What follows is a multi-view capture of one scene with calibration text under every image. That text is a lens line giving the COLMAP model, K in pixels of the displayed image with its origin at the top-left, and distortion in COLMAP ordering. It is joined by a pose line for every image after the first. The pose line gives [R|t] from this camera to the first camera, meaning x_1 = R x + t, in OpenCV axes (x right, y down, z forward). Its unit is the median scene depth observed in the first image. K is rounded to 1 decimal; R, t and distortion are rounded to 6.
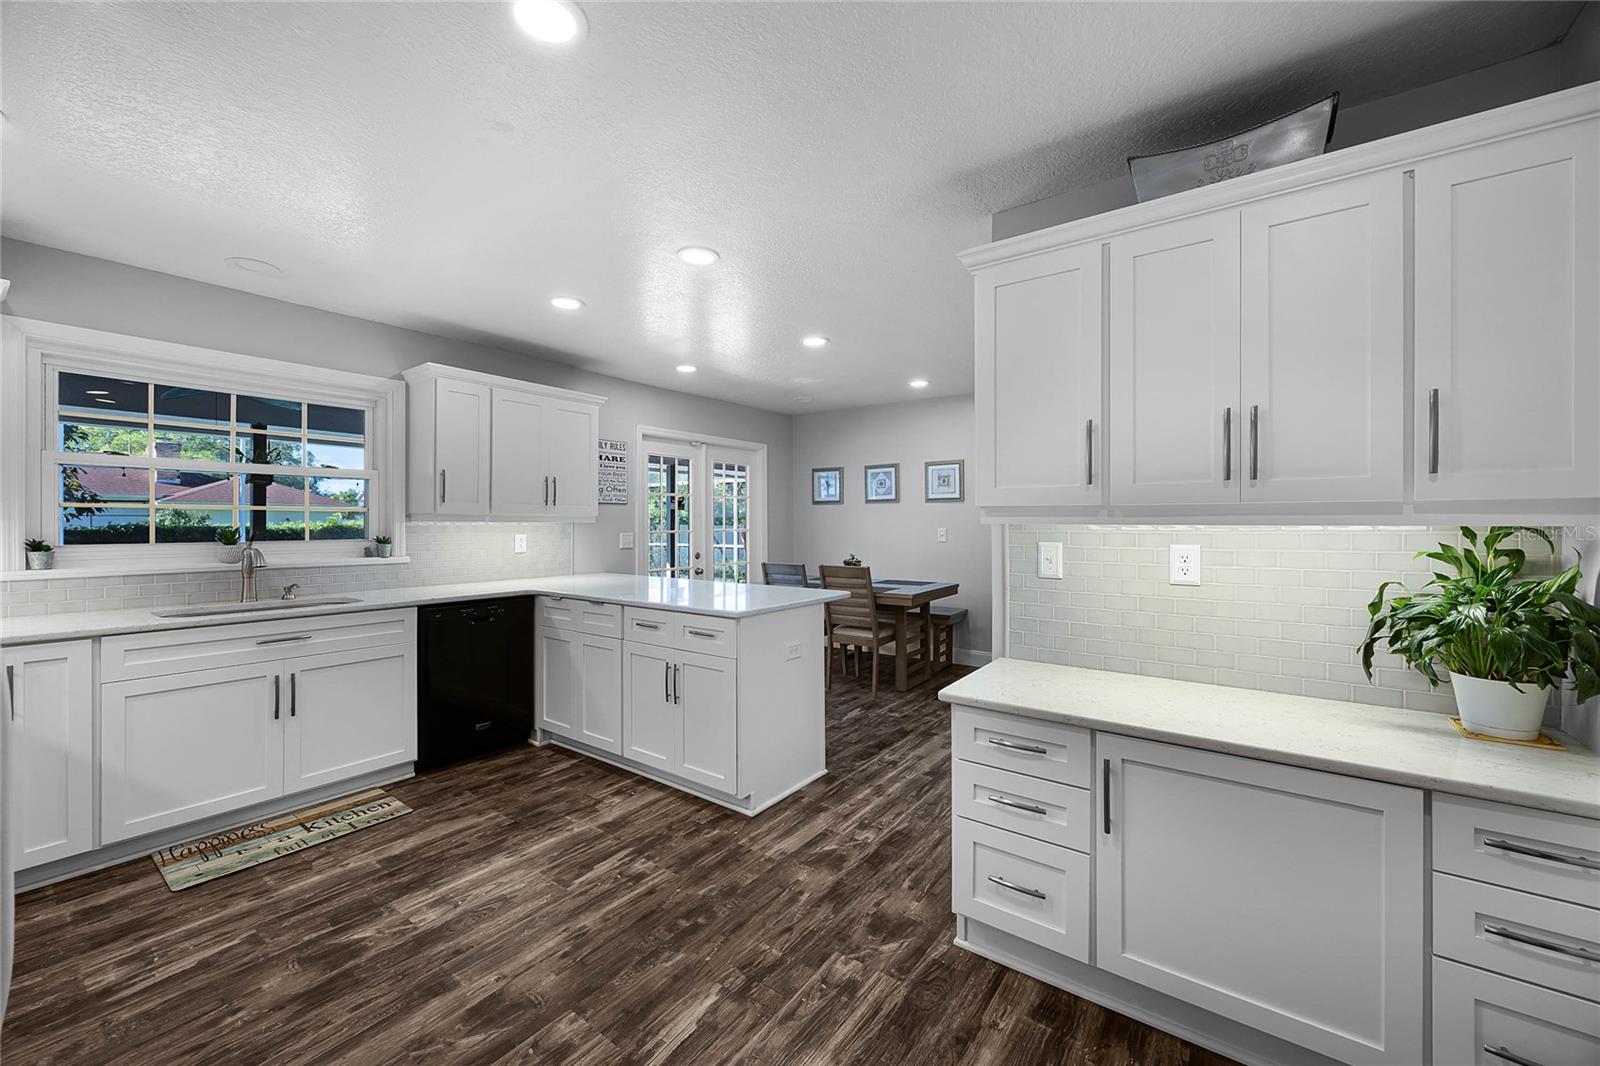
lens RADIAL K [[640.6, 0, 800.1], [0, 640.6, 530.3], [0, 0, 1]] dist [-0.003413, -0.000703]
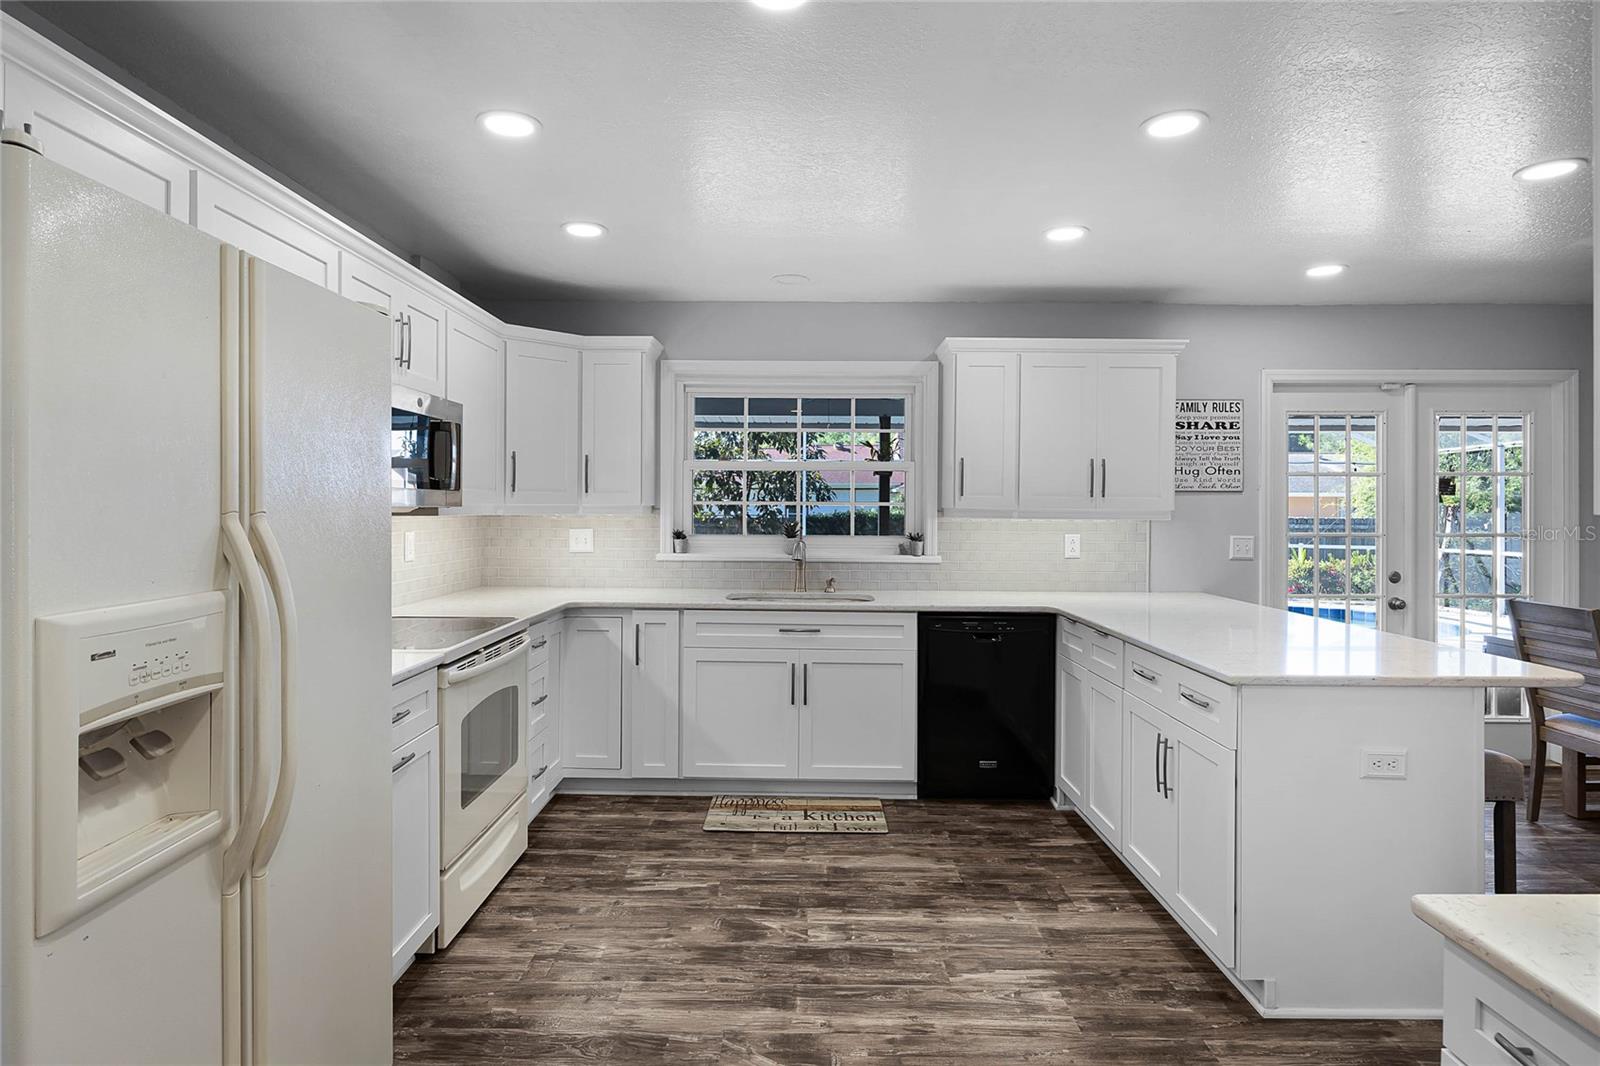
lens RADIAL K [[890.0, 0, 800.5], [0, 890.0, 516.9], [0, 0, 1]] dist [-0.012275, 0.000777]
pose [[0.550214, 0.011536, -0.834944, 0.394253], [-0.014421, 0.999887, 0.004311, -0.020449], [0.834899, 0.009669, 0.550318, 0.187790]]
